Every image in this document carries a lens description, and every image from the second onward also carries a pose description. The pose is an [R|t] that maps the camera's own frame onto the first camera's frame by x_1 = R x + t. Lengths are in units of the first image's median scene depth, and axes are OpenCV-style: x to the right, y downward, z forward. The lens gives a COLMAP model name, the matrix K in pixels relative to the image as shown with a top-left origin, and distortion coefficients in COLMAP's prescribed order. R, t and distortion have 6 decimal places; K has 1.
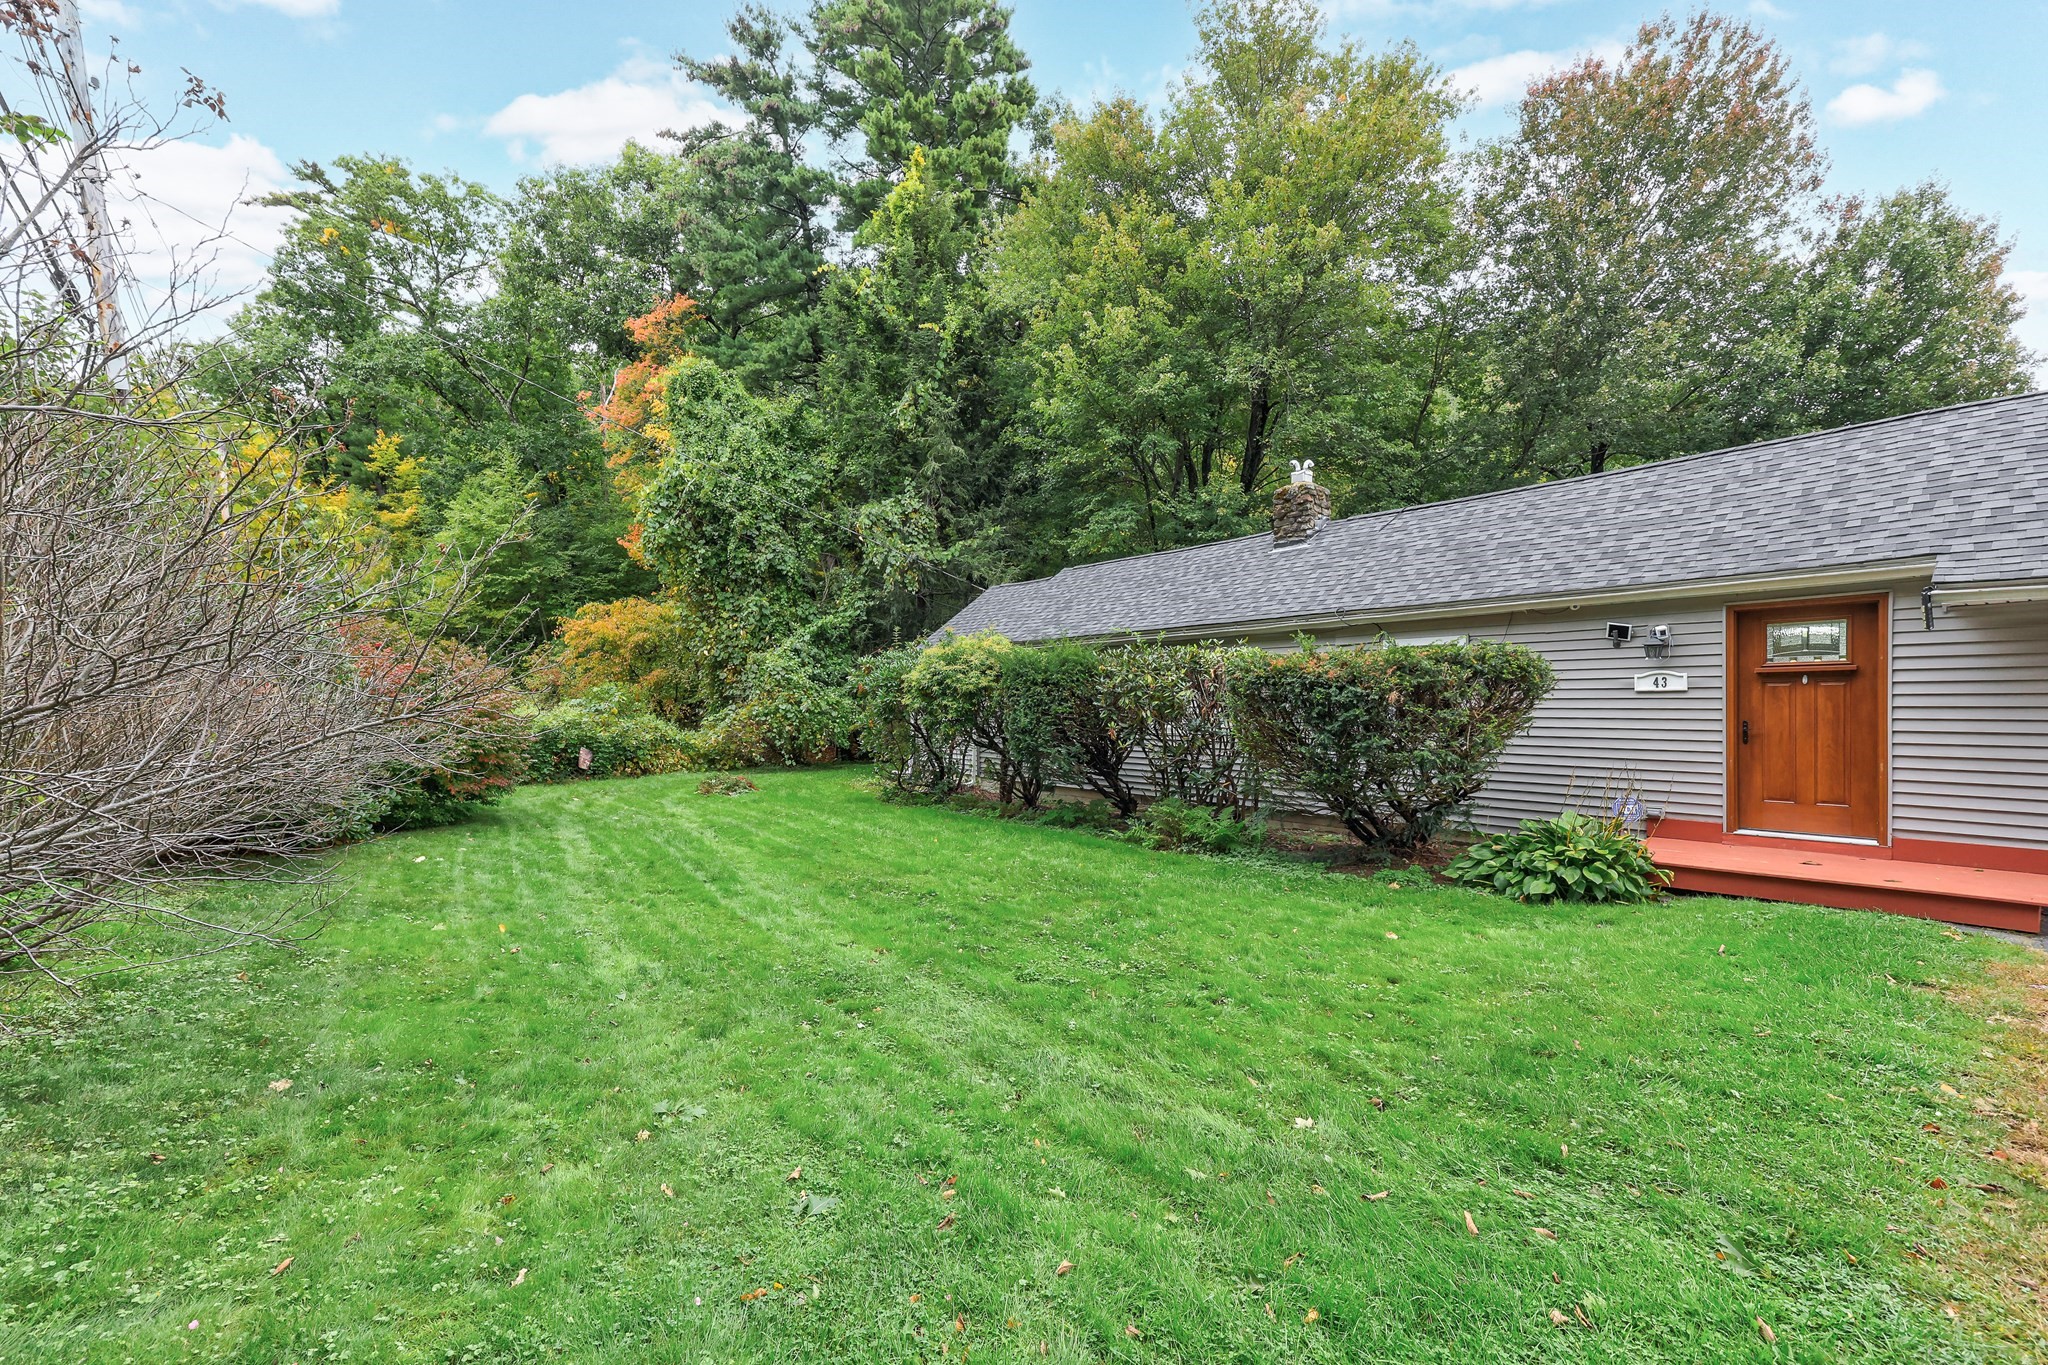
lens RADIAL K [[890.3, 0, 1056.5], [0, 890.3, 676.6], [0, 0, 1]] dist [0.017662, 0.000355]
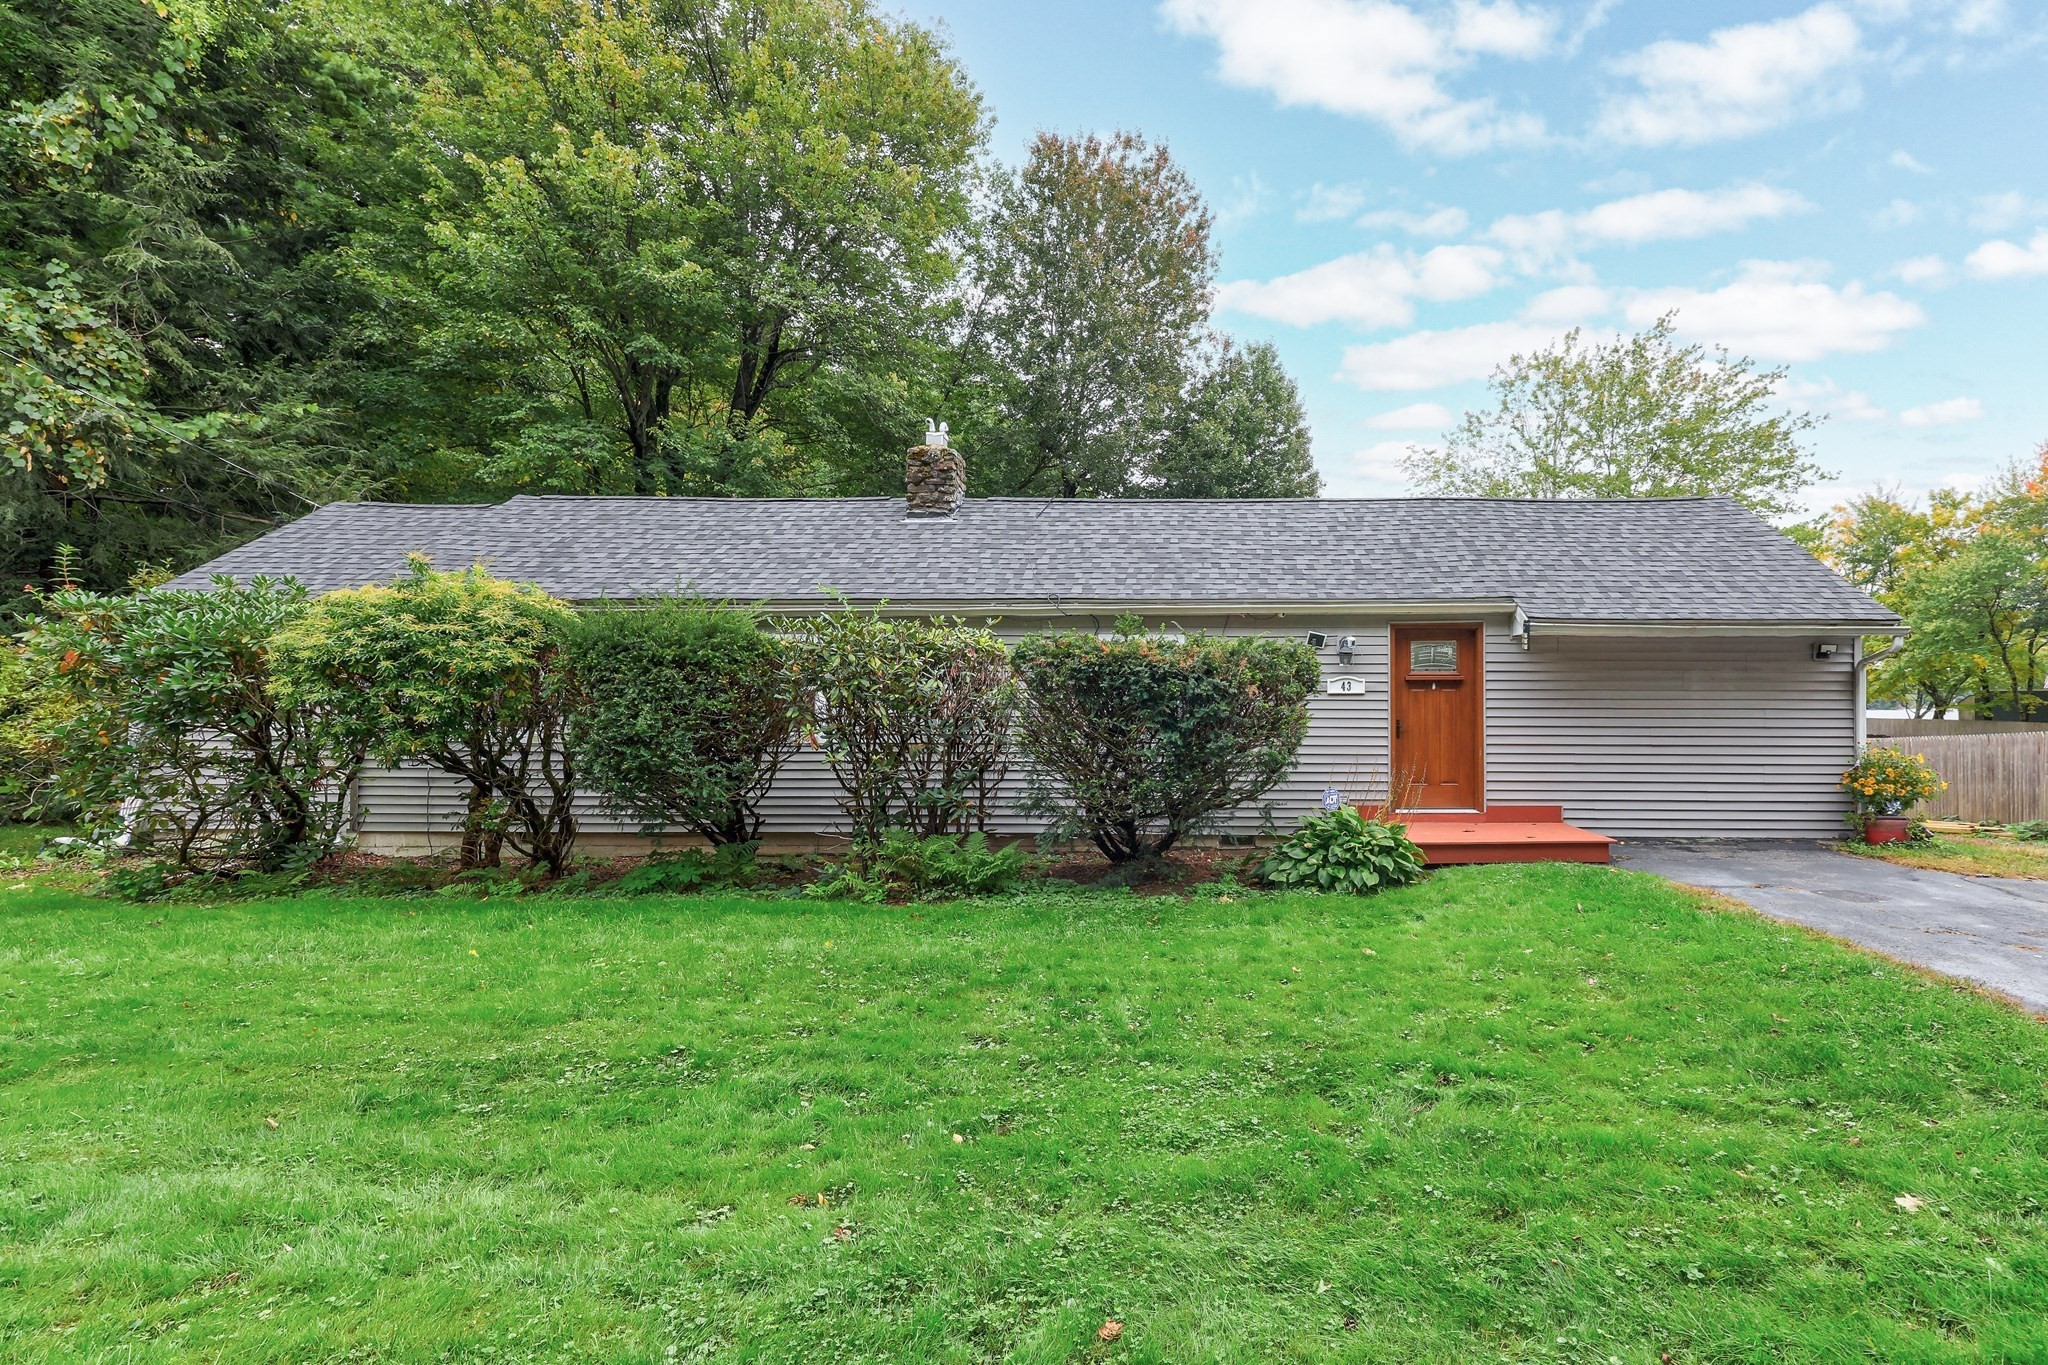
lens RADIAL K [[890.3, 0, 1056.5], [0, 890.3, 676.6], [0, 0, 1]] dist [0.017662, 0.000355]
pose [[0.650177, 0.044245, 0.758493, -0.289823], [-0.026047, 0.999014, -0.035948, 0.029982], [-0.759336, 0.003616, 0.650689, 0.362836]]
